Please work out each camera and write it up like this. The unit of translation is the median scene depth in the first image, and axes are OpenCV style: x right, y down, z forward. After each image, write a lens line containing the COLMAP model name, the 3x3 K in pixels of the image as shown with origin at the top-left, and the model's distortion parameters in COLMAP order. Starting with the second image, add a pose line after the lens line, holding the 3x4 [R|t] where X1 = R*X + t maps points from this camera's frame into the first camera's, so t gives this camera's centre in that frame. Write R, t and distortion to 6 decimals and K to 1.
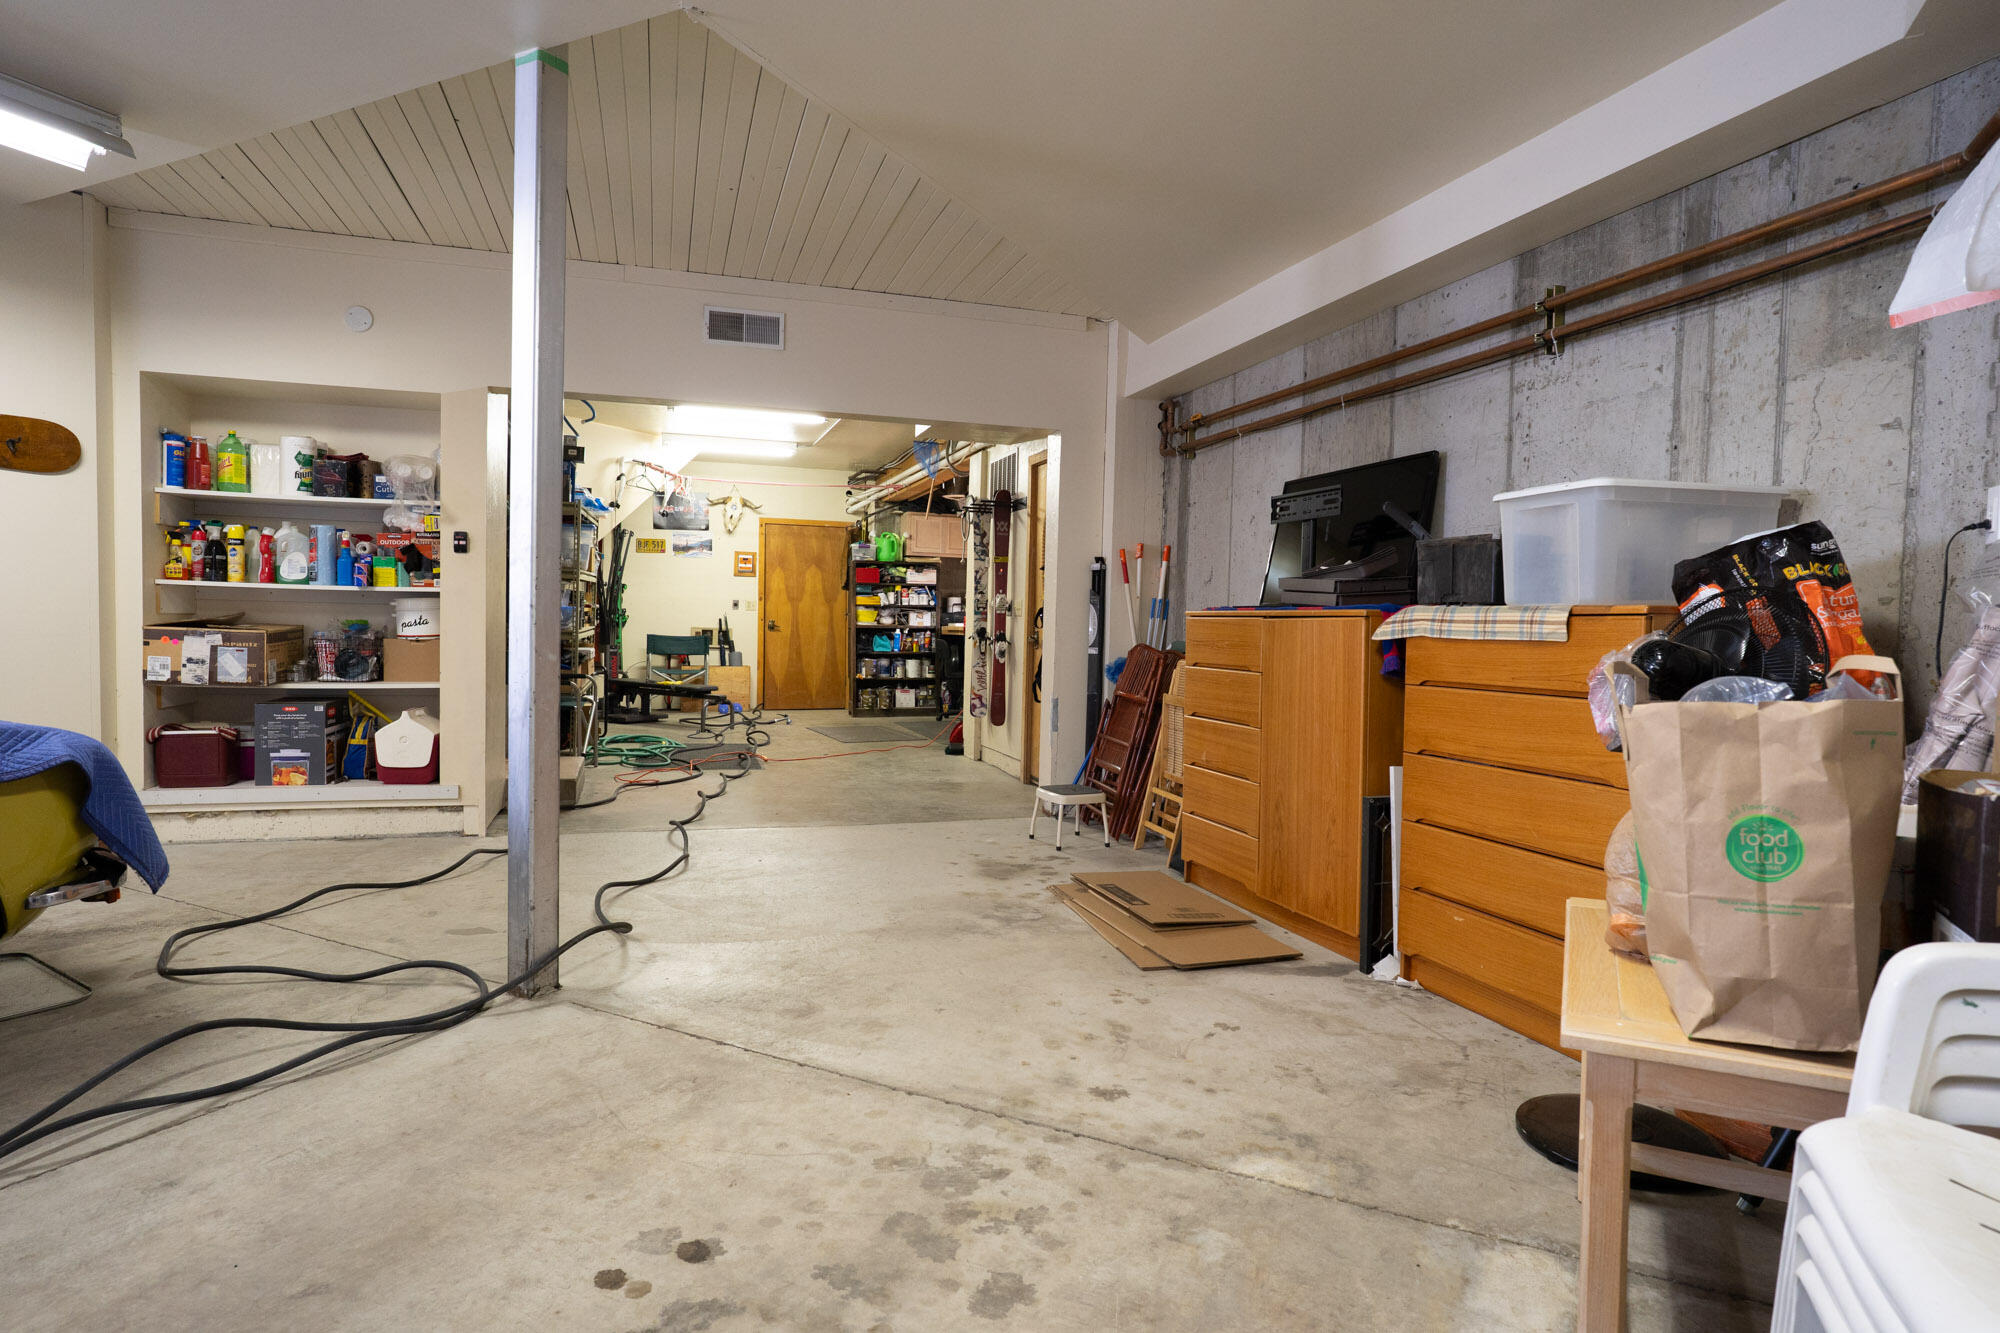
lens RADIAL K [[1102.0, 0, 996.0], [0, 1102.0, 668.2], [0, 0, 1]] dist [-0.040243, 0.017239]
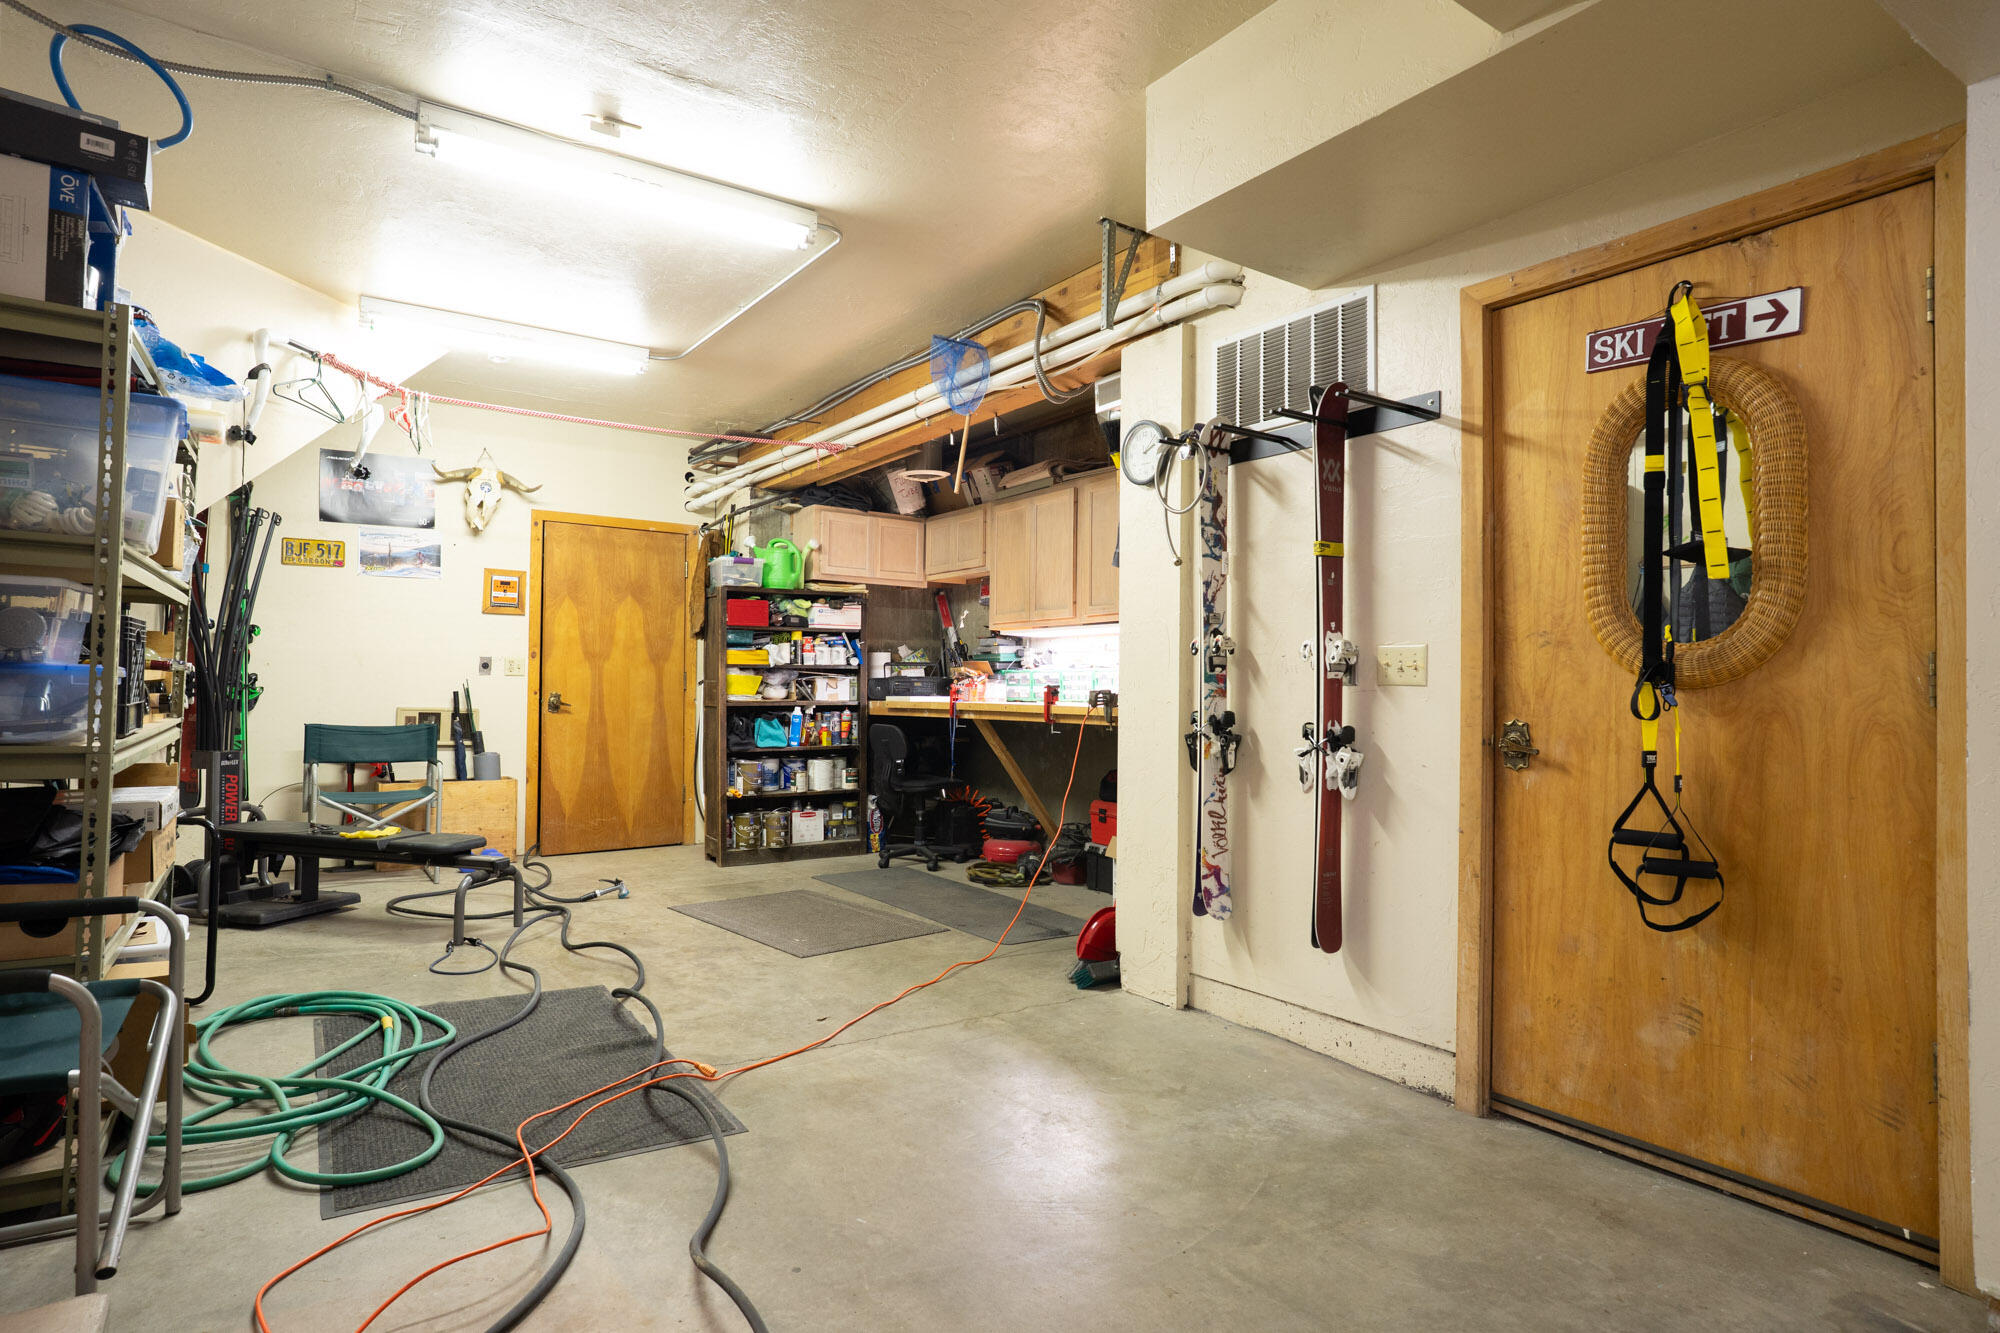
lens RADIAL K [[1102.0, 0, 1010.3], [0, 1102.0, 667.3], [0, 0, 1]] dist [-0.040243, 0.017239]
pose [[0.956208, -0.003949, 0.292661, -0.150168], [0.021187, 0.998220, -0.055753, -0.021818], [-0.291920, 0.059512, 0.954589, 0.416914]]
